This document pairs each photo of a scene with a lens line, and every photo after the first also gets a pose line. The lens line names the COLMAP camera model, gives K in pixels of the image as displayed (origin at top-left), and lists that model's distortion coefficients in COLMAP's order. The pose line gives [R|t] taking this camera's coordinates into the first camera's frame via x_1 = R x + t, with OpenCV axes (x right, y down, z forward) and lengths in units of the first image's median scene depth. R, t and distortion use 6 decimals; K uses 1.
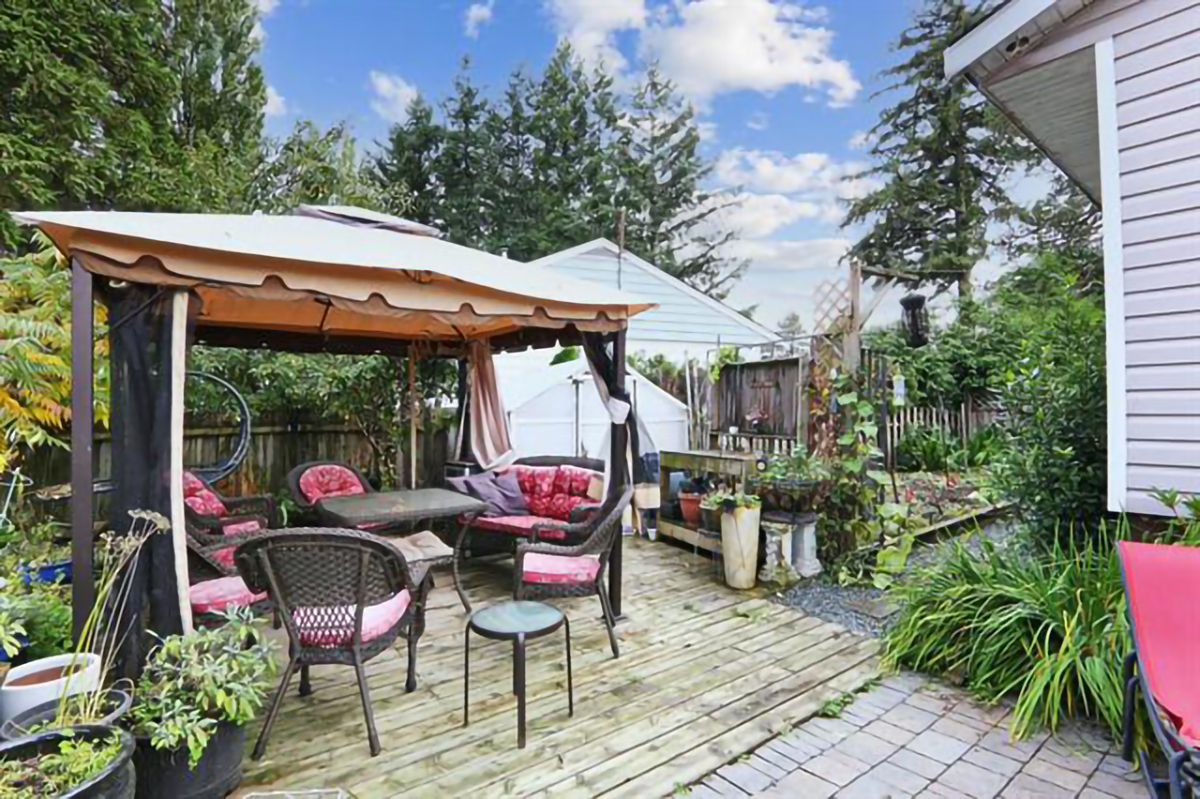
lens RADIAL K [[581.7, 0, 600.5], [0, 581.7, 396.5], [0, 0, 1]] dist [-0.018920, -0.001437]
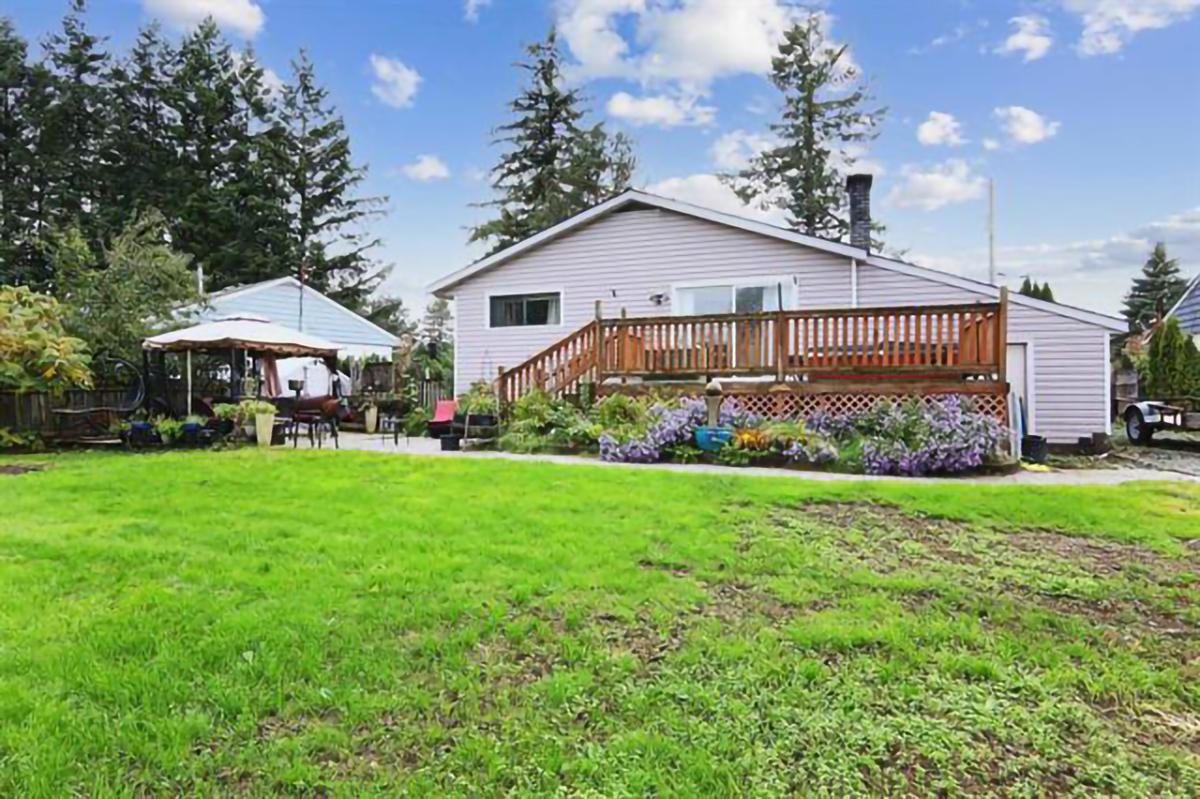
lens RADIAL K [[653.5, 0, 604.6], [0, 653.5, 398.0], [0, 0, 1]] dist [-0.014464, -0.002088]
pose [[0.851853, -0.001708, 0.523778, -0.075198], [-0.012536, 0.999642, 0.023647, 0.003865], [-0.523630, -0.026710, 0.851527, -0.376267]]
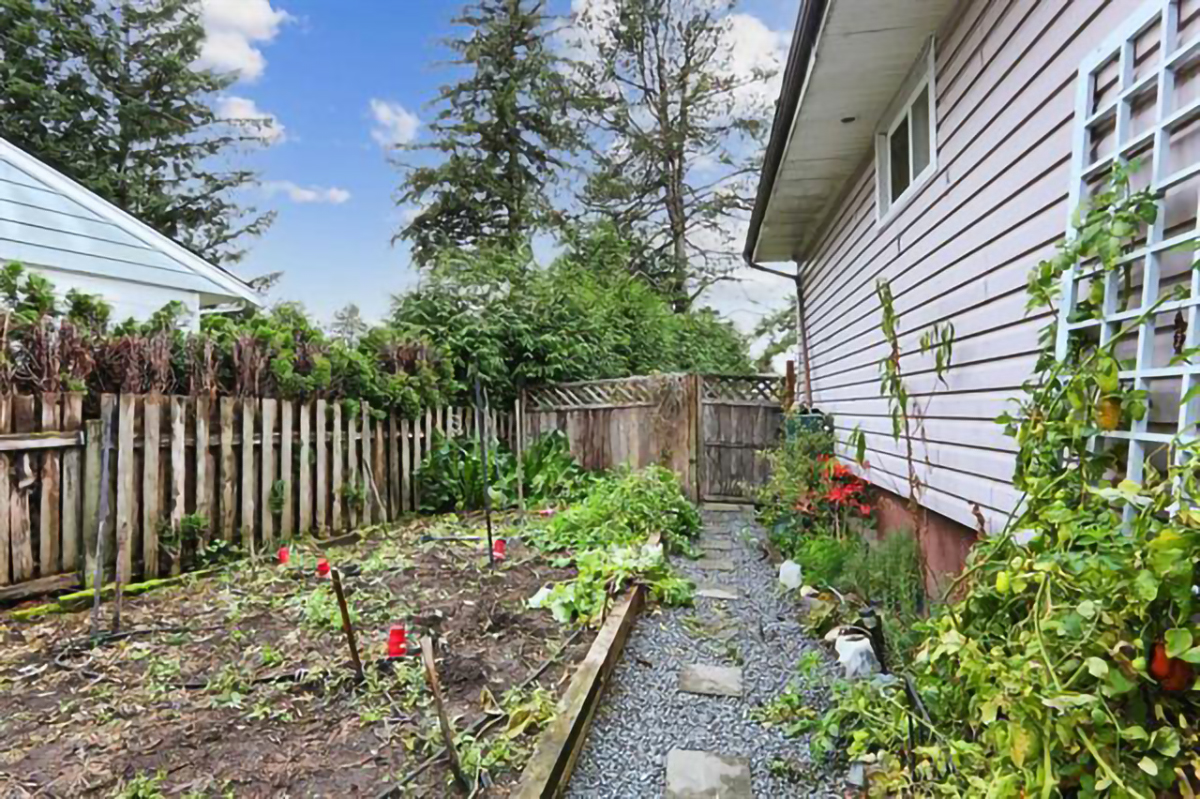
lens RADIAL K [[581.7, 0, 598.9], [0, 581.7, 395.2], [0, 0, 1]] dist [-0.018920, -0.001437]
pose [[0.756865, 0.014488, 0.653411, 0.085628], [-0.013902, 0.999885, -0.006067, 0.002807], [-0.653424, -0.004492, 0.756979, 0.140525]]
